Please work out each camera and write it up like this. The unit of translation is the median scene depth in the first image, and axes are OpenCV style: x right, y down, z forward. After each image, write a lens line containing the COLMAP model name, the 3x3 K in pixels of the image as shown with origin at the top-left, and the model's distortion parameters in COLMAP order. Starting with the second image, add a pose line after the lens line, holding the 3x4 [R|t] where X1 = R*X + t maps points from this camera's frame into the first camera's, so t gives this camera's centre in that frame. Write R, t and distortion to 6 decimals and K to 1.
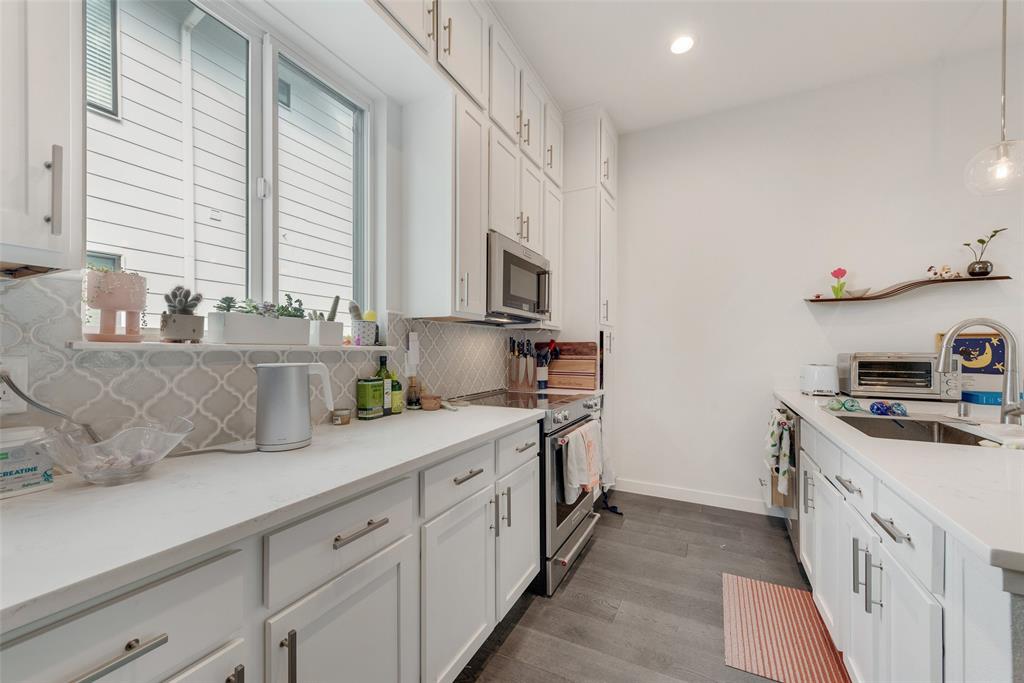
lens RADIAL K [[404.6, 0, 516.8], [0, 404.6, 351.5], [0, 0, 1]] dist [0.011088, -0.002249]
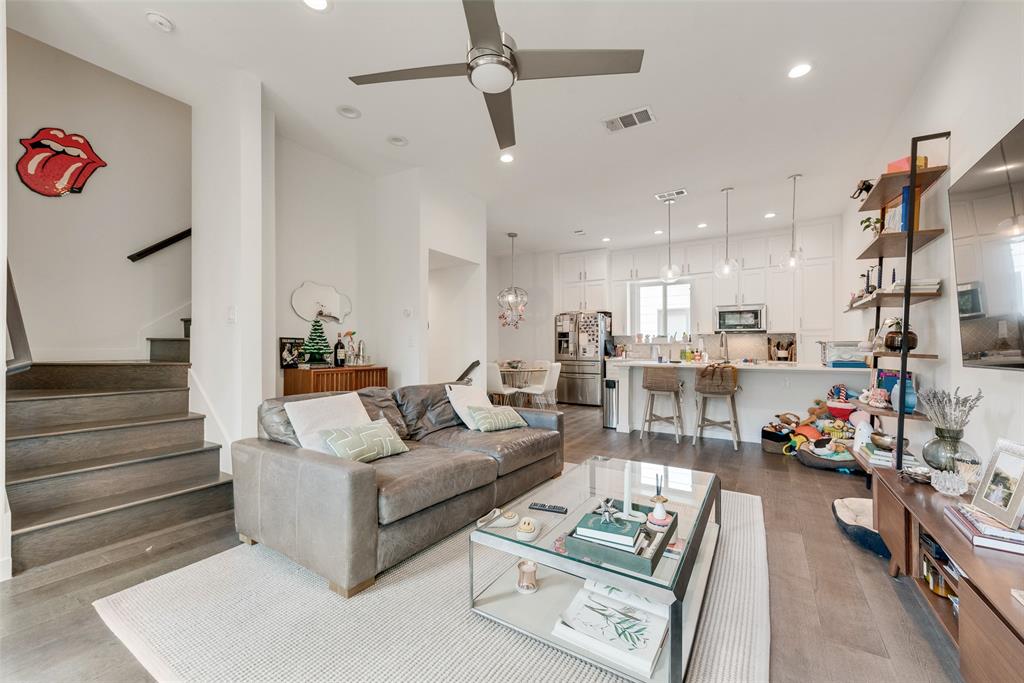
lens RADIAL K [[404.6, 0, 509.7], [0, 404.6, 345.9], [0, 0, 1]] dist [0.011088, -0.002249]
pose [[-0.086414, -0.007275, -0.996233, 2.941593], [-0.006126, 0.999958, -0.006771, 0.047512], [0.996240, 0.005518, -0.086455, -0.333193]]
